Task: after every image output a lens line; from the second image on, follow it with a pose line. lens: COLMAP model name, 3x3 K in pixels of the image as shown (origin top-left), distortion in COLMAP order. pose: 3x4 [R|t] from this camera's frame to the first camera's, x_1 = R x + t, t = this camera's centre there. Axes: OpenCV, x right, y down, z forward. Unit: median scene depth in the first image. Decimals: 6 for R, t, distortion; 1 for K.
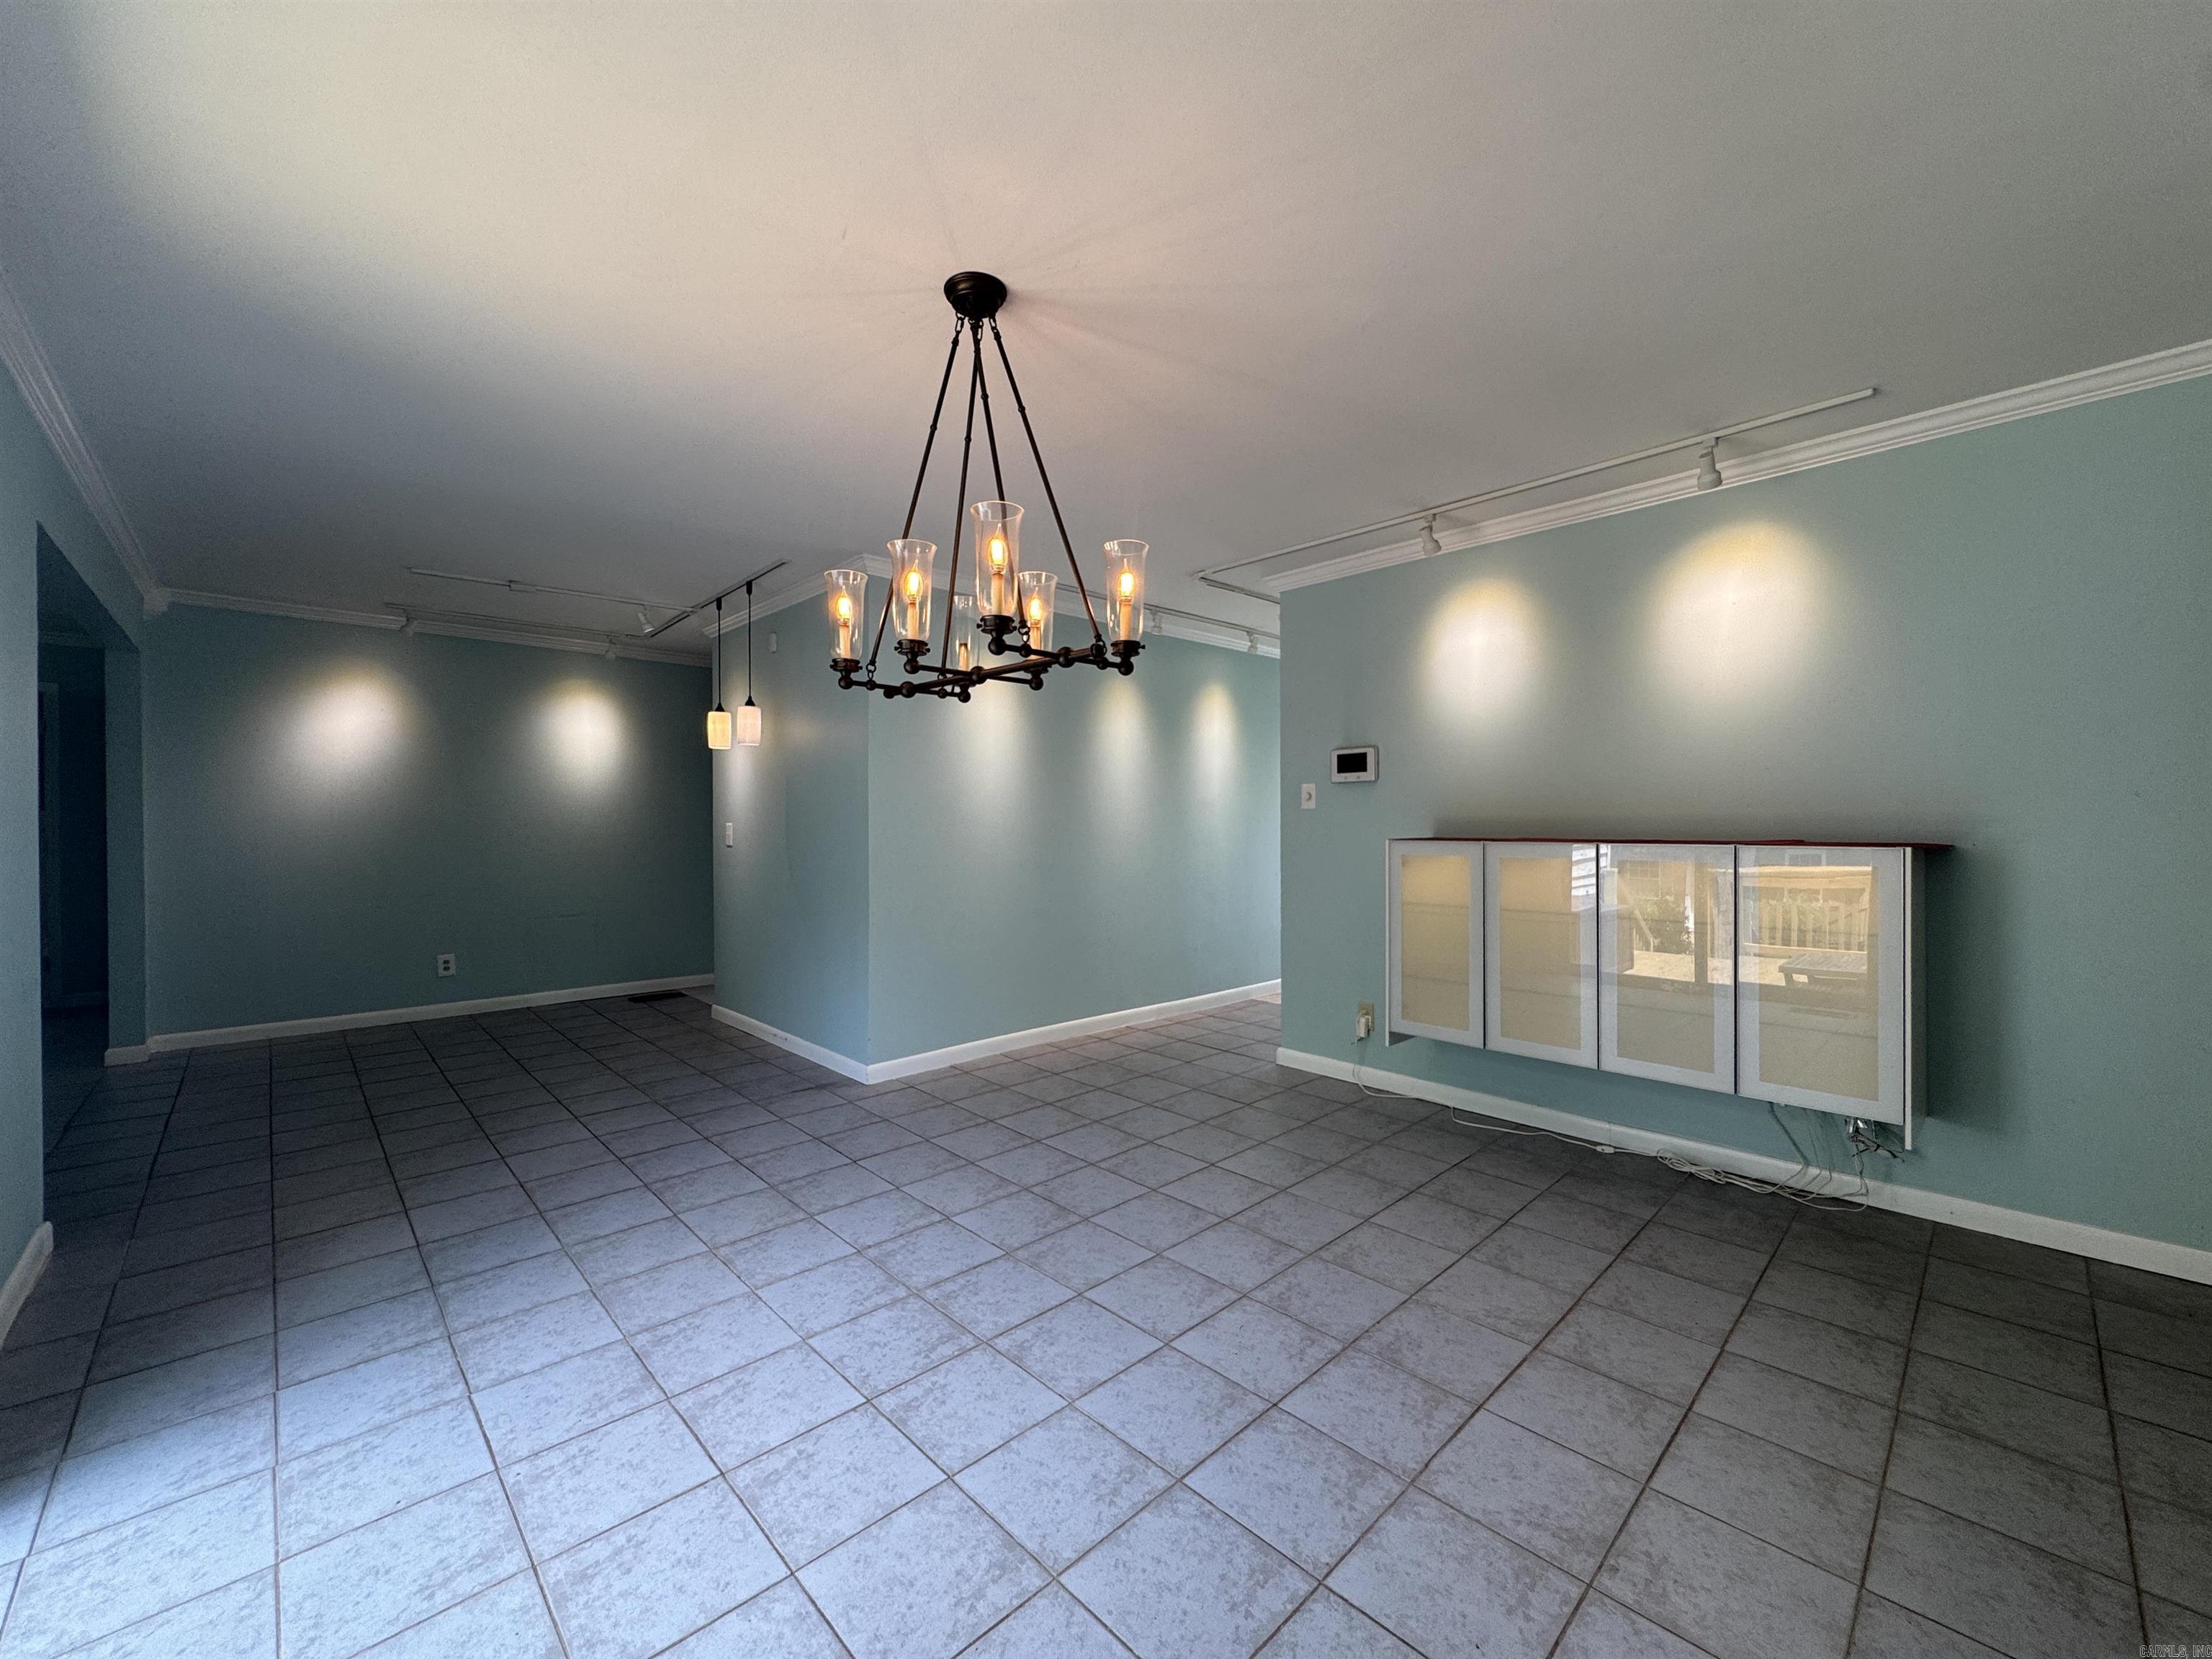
lens RADIAL K [[884.9, 0, 1101.5], [0, 884.9, 822.0], [0, 0, 1]] dist [-0.002842, 0.000533]
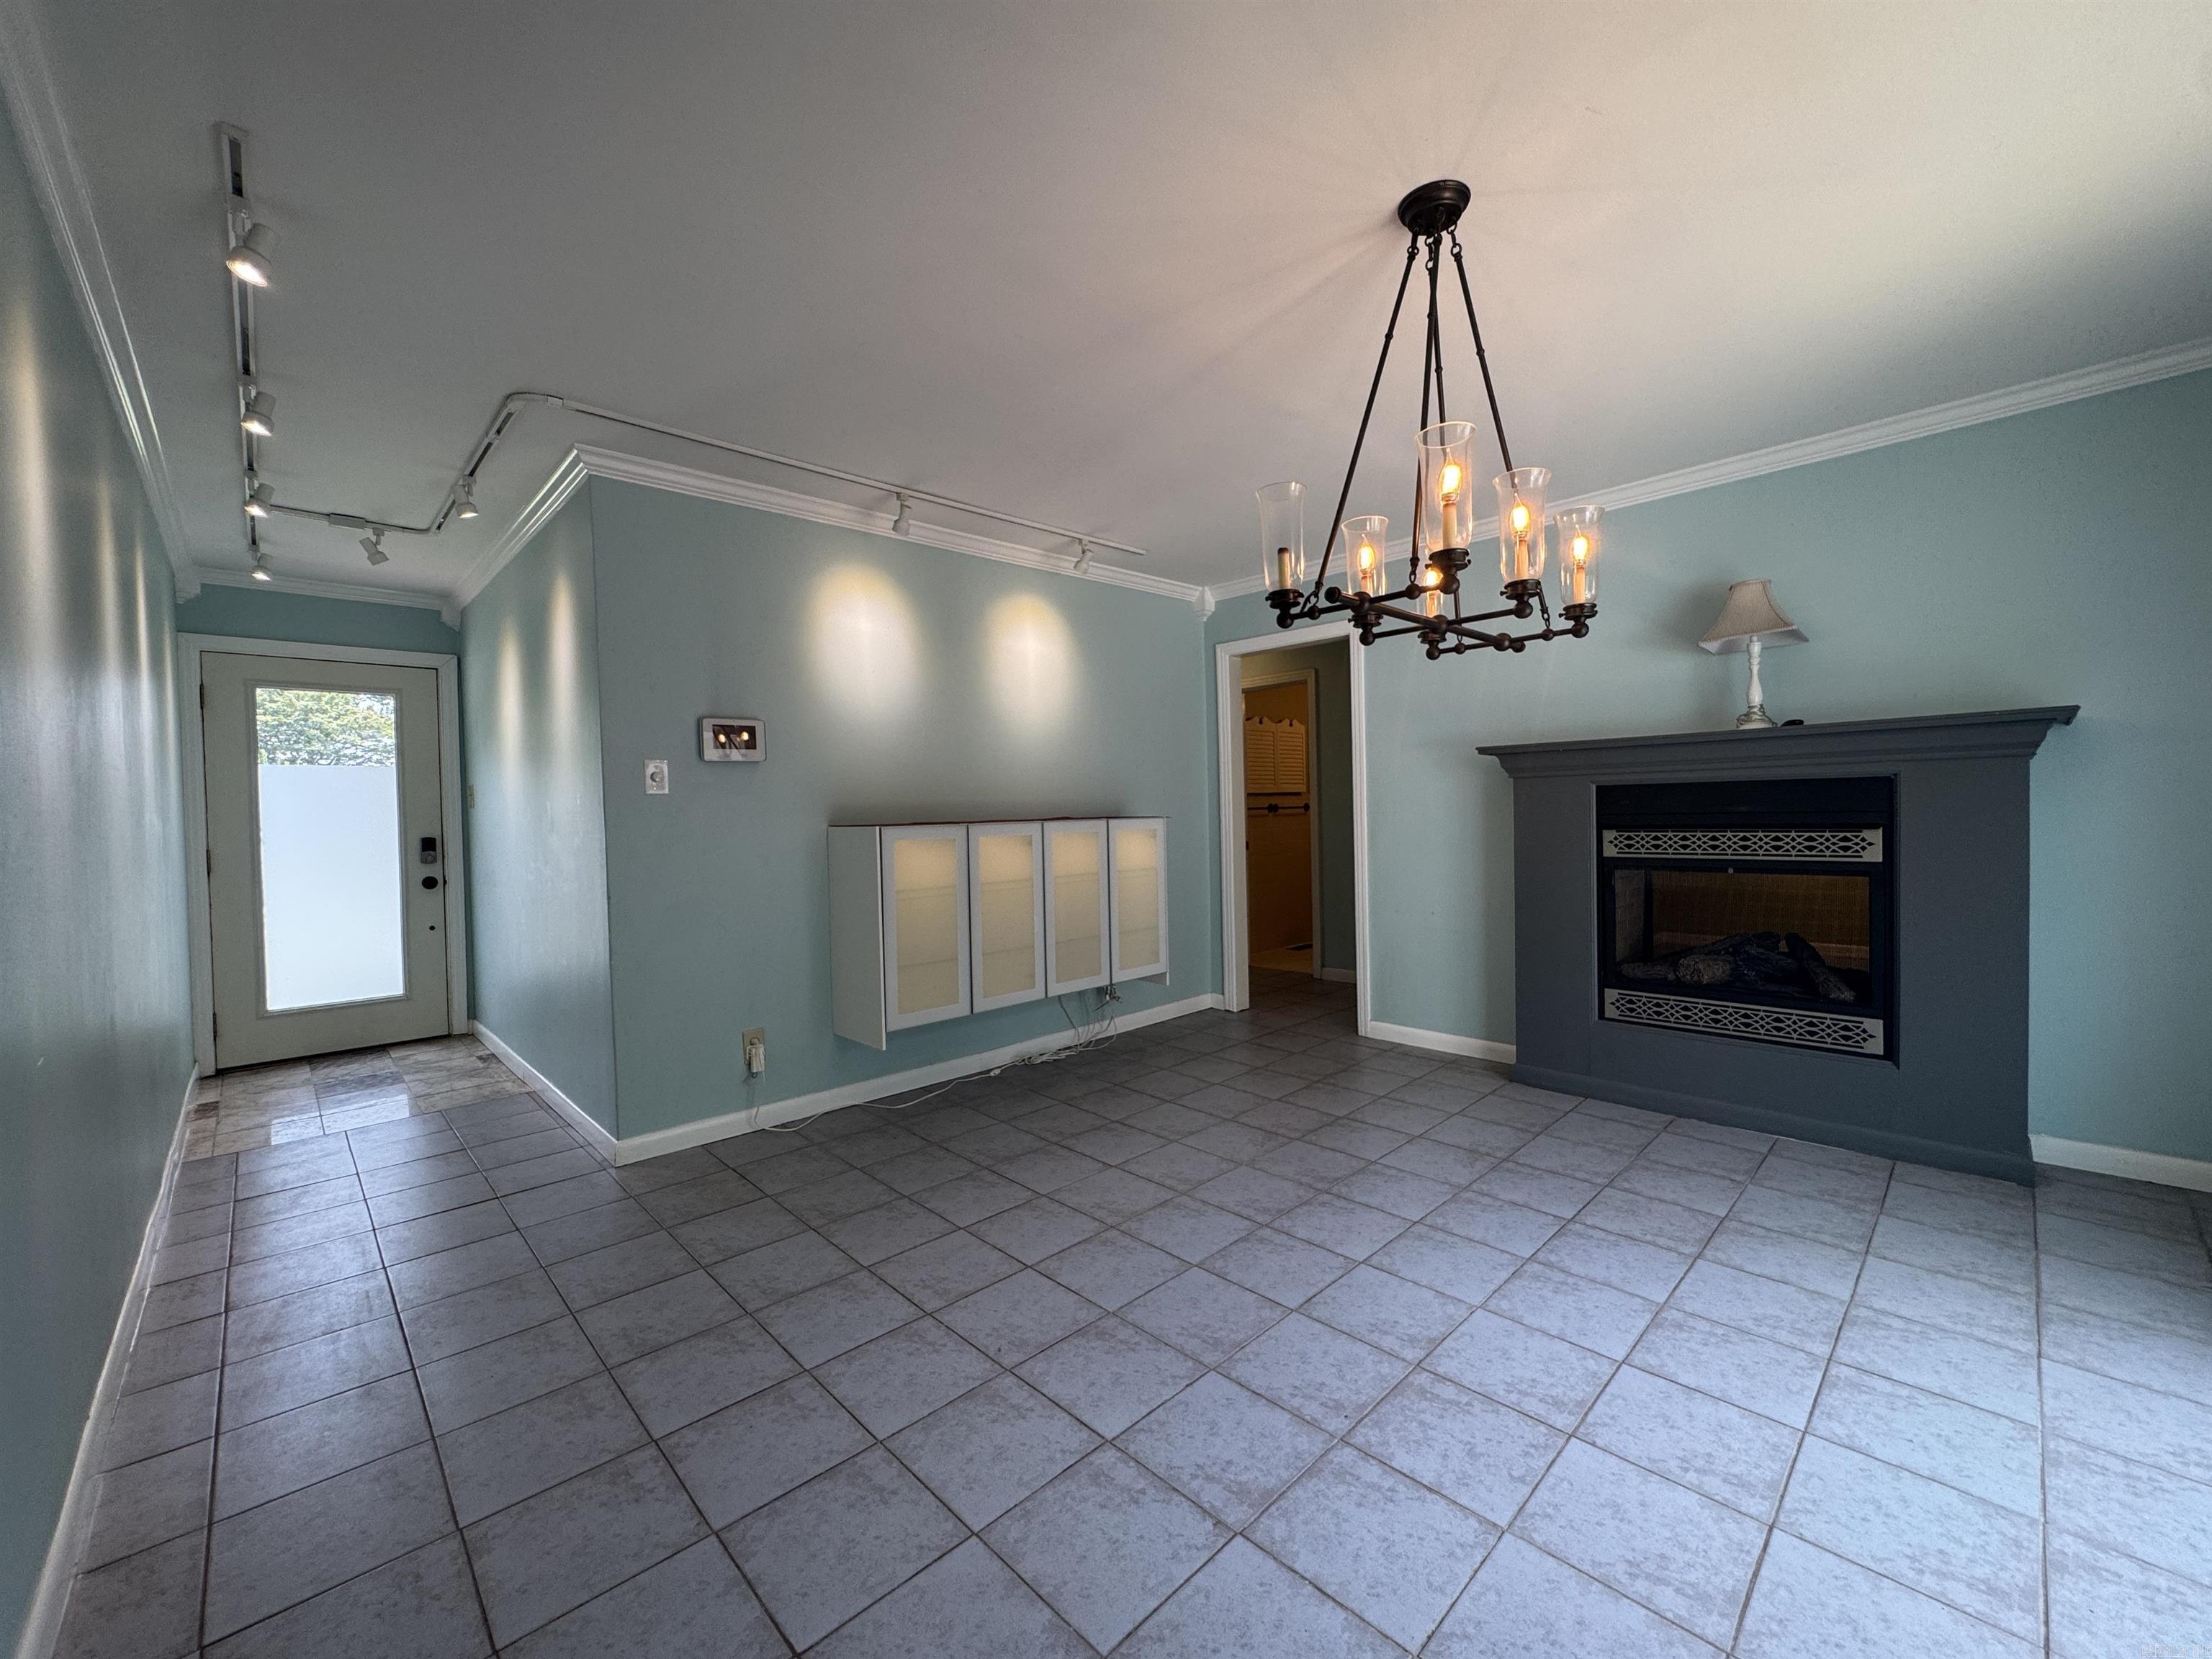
lens RADIAL K [[884.9, 0, 1103.6], [0, 884.9, 834.8], [0, 0, 1]] dist [-0.002842, 0.000533]
pose [[-0.004390, -0.024805, 0.999683, -0.770372], [0.025281, 0.999370, 0.024908, 0.014213], [-0.999671, 0.025382, -0.003760, 0.992700]]
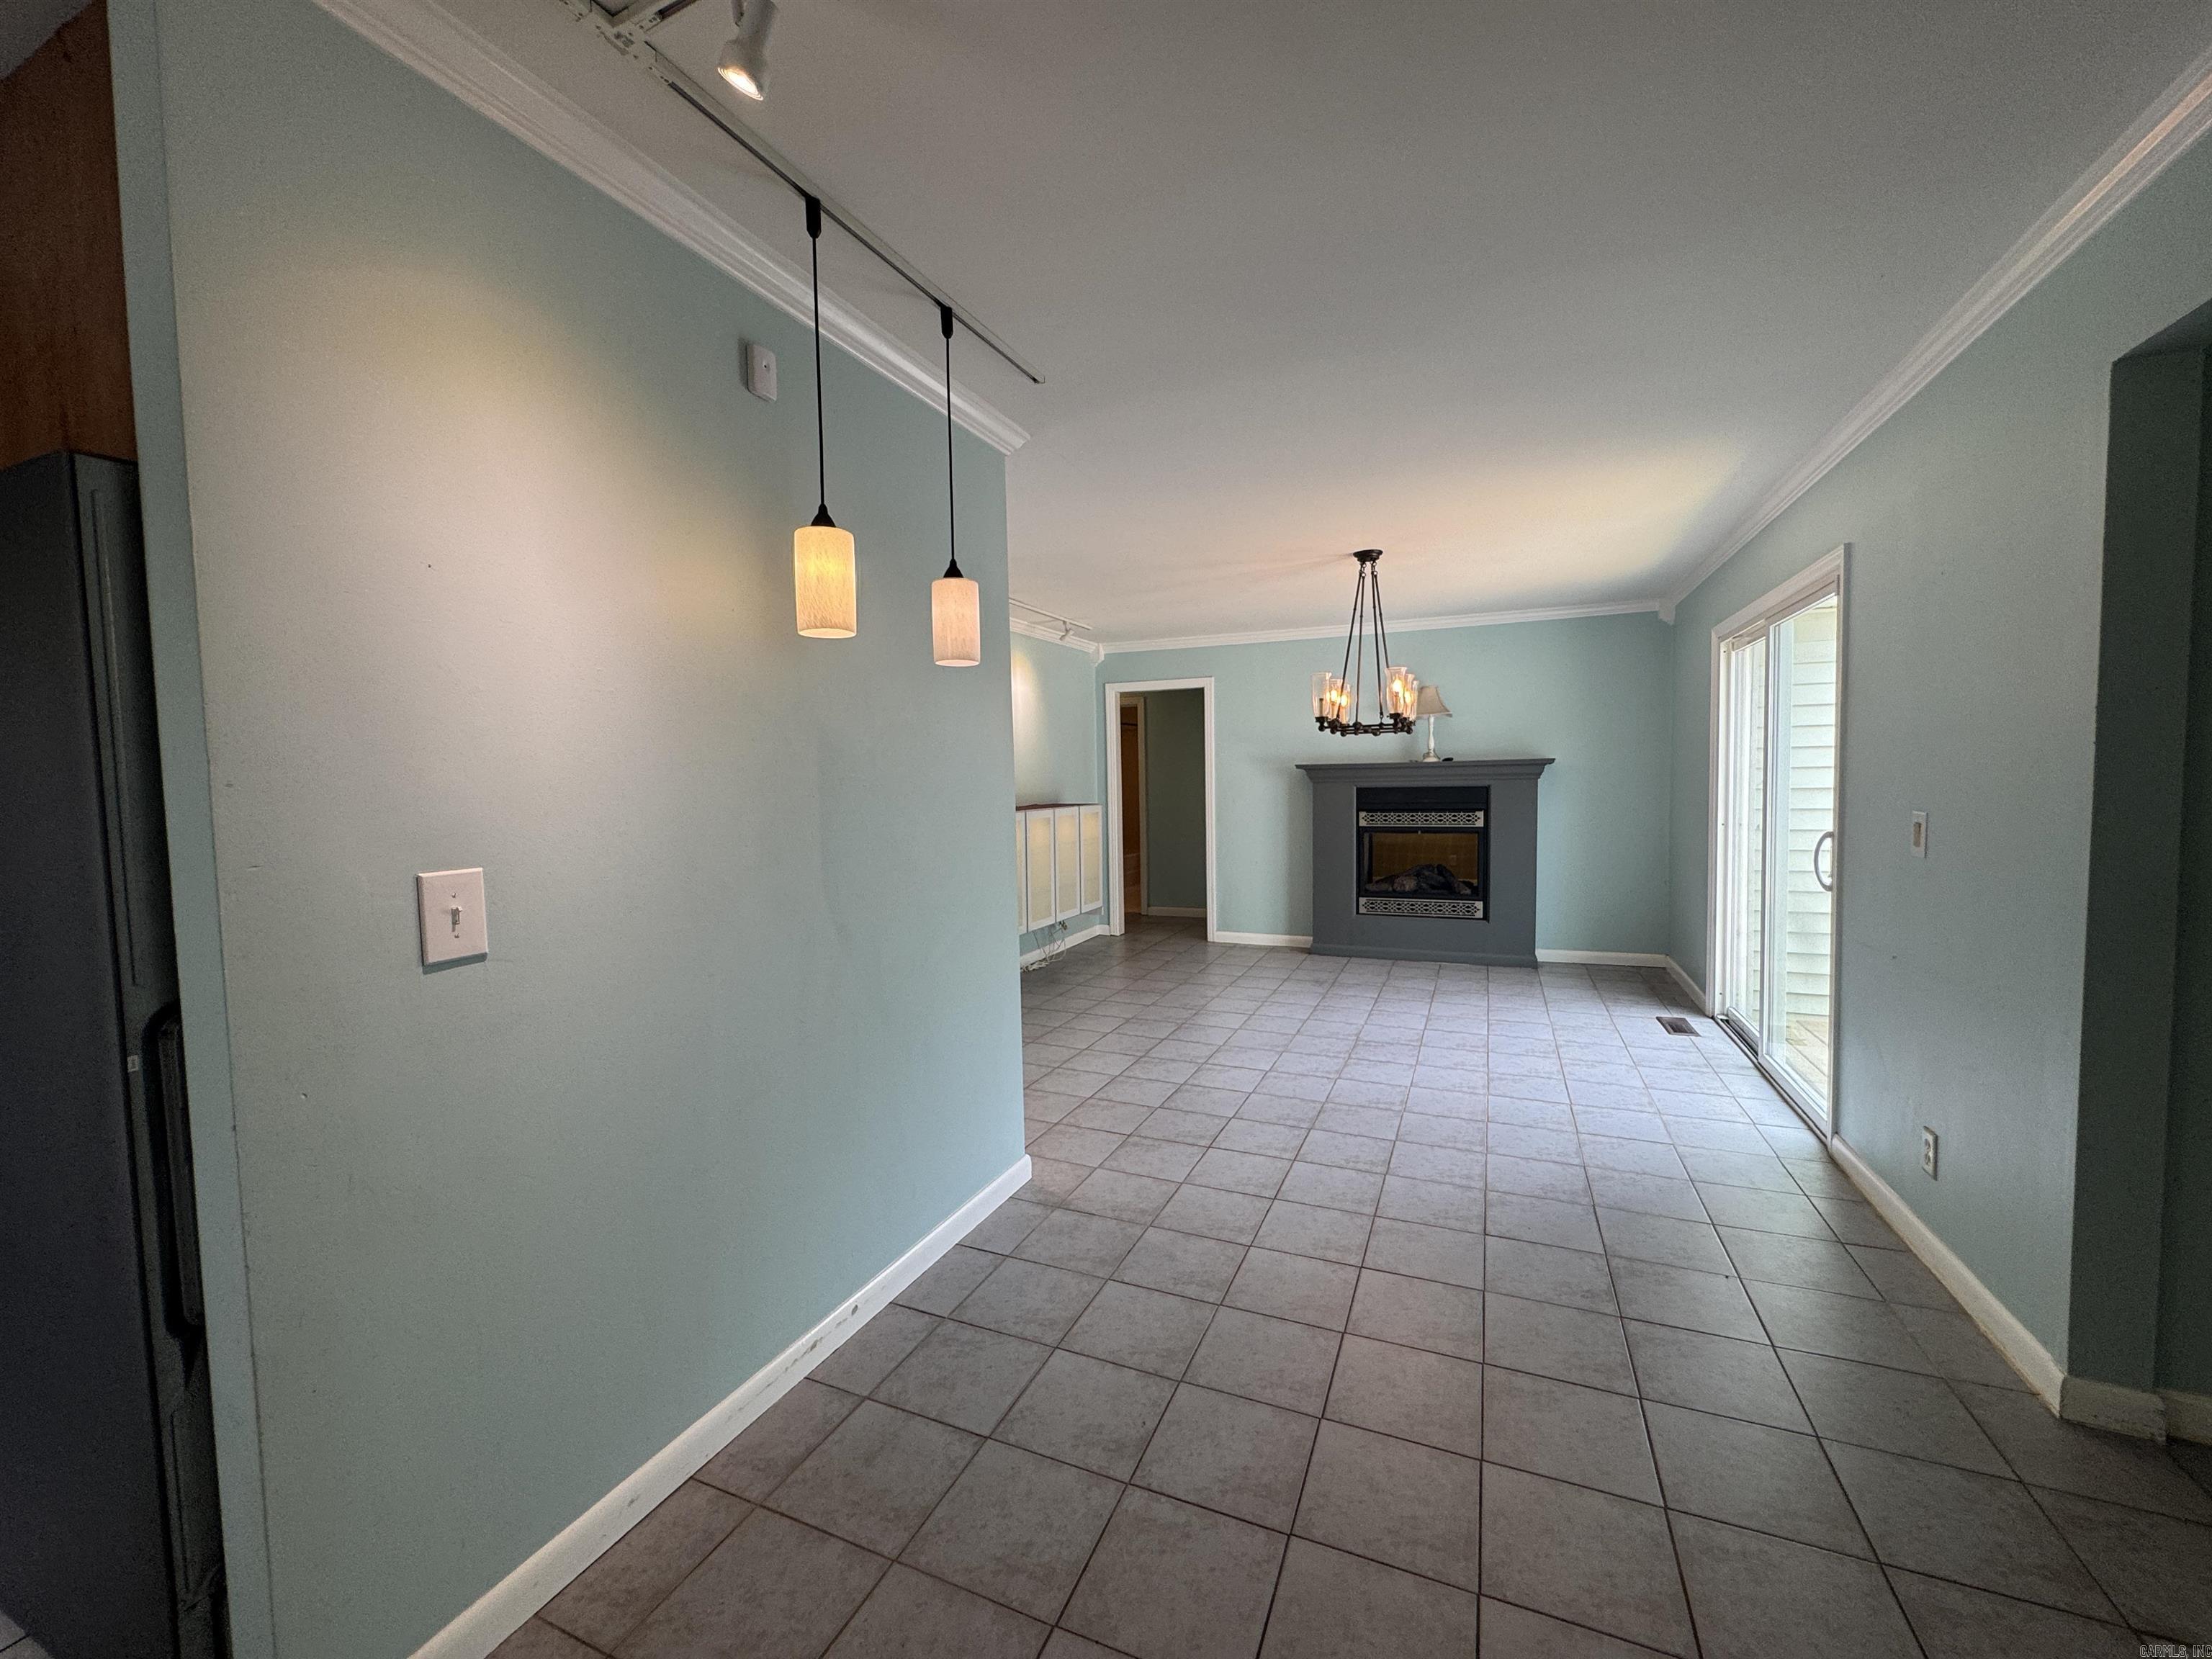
lens RADIAL K [[884.9, 0, 1104.3], [0, 884.9, 841.4], [0, 0, 1]] dist [-0.002842, 0.000533]
pose [[-0.391211, -0.054823, 0.918667, -1.392179], [0.020405, 0.997462, 0.068215, -0.038304], [-0.920075, 0.045431, -0.389099, 1.801381]]
